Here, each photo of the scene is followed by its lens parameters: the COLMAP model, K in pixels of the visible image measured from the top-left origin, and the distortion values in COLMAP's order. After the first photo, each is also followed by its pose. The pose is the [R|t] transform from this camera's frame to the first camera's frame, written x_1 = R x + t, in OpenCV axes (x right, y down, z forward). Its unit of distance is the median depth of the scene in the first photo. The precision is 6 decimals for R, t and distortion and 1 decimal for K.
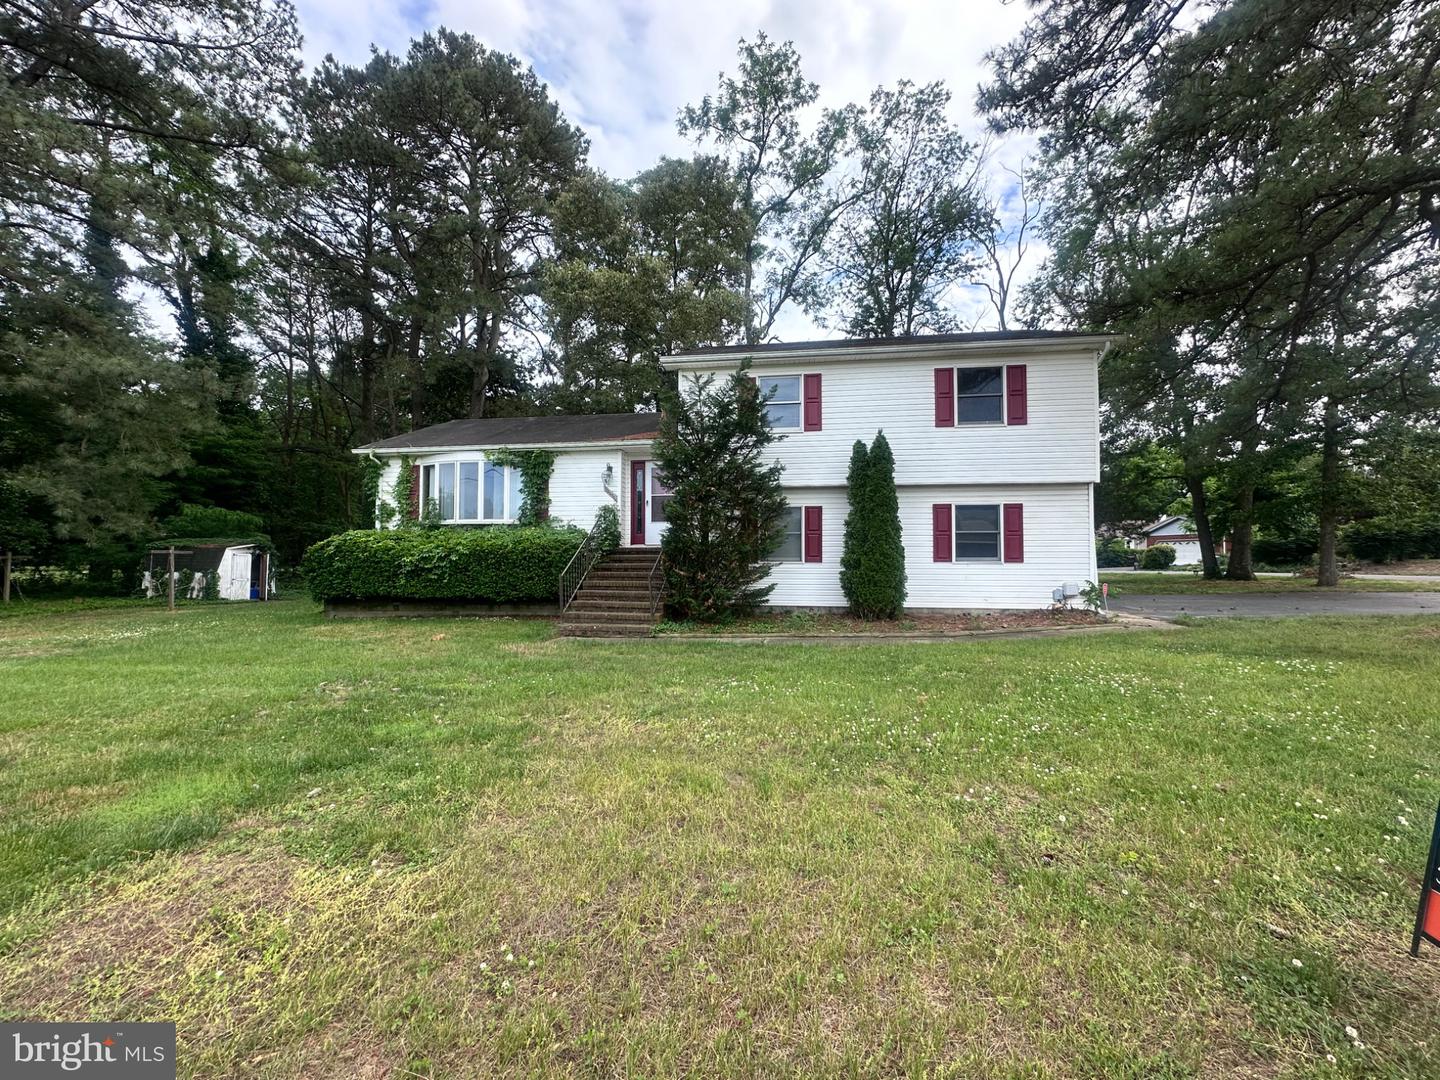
lens RADIAL K [[572.9, 0, 720.0], [0, 572.9, 540.0], [0, 0, 1]] dist [-0.001343, 0.000035]
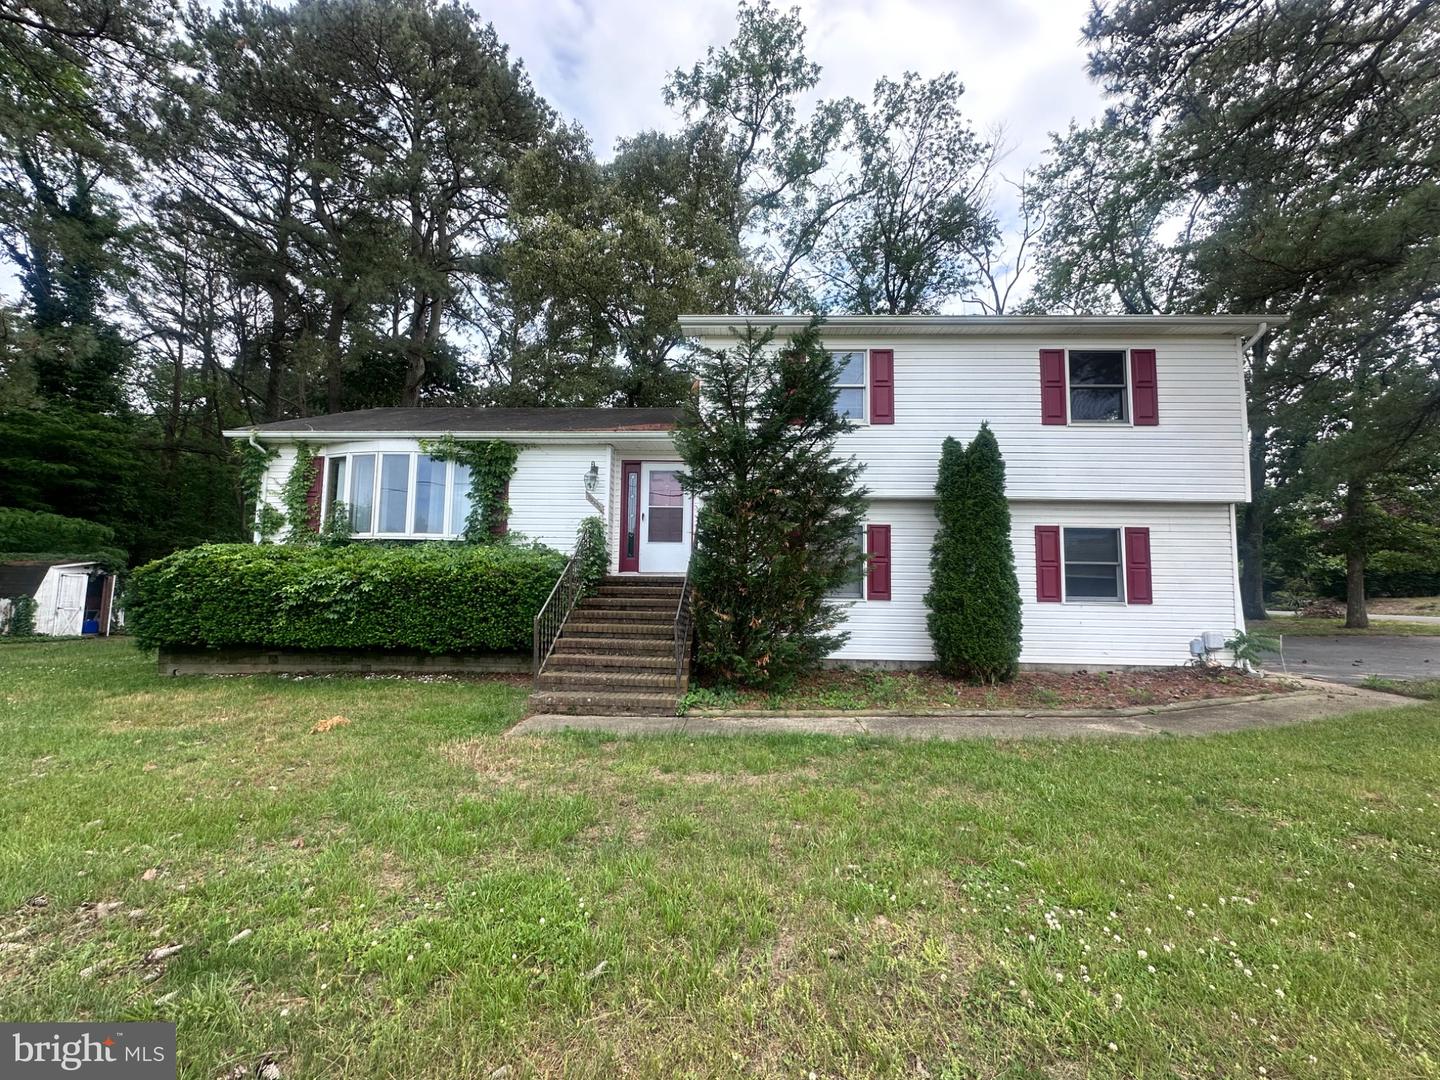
lens RADIAL K [[572.9, 0, 720.0], [0, 572.9, 540.0], [0, 0, 1]] dist [-0.001343, 0.000035]
pose [[0.994241, 0.022505, 0.104773, -0.100859], [-0.017577, 0.998706, -0.047719, 0.000062], [-0.105711, 0.045603, 0.993351, 0.233978]]
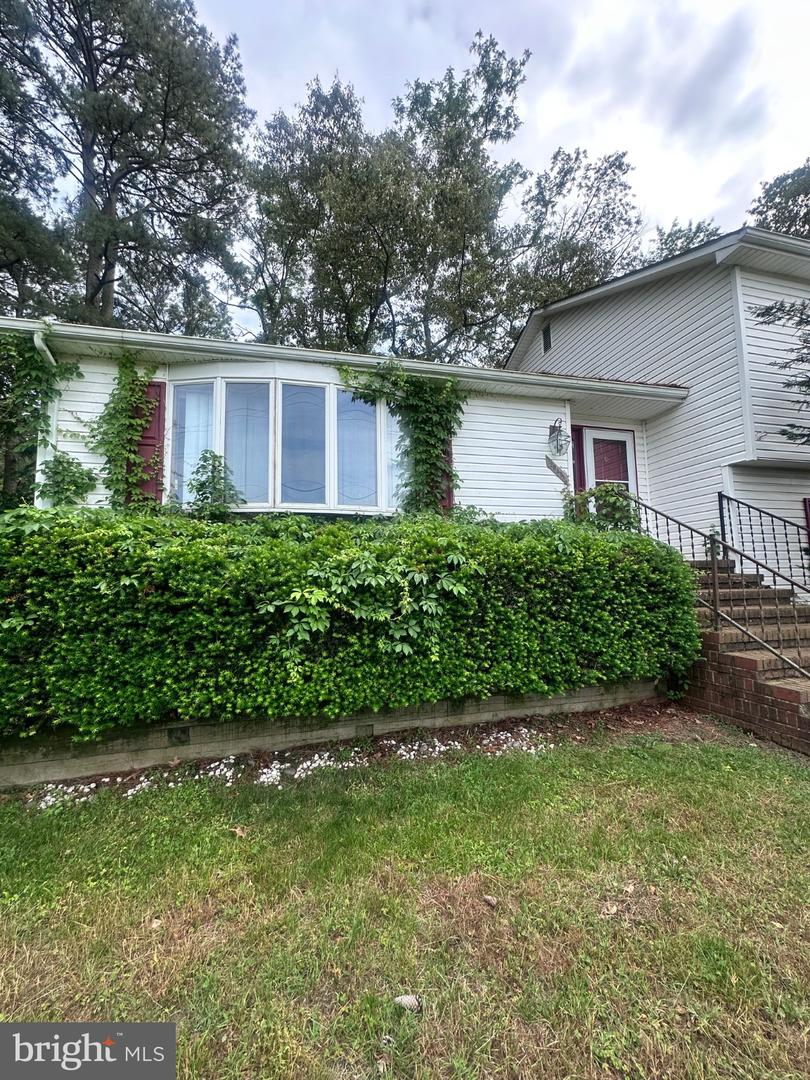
lens RADIAL K [[429.7, 0, 405.0], [0, 429.7, 540.0], [0, 0, 1]] dist [-0.001343, 0.000035]
pose [[0.924980, 0.018773, 0.379551, -0.475385], [0.003151, 0.998366, -0.057058, 0.013719], [-0.380002, 0.053974, 0.923410, 0.620232]]
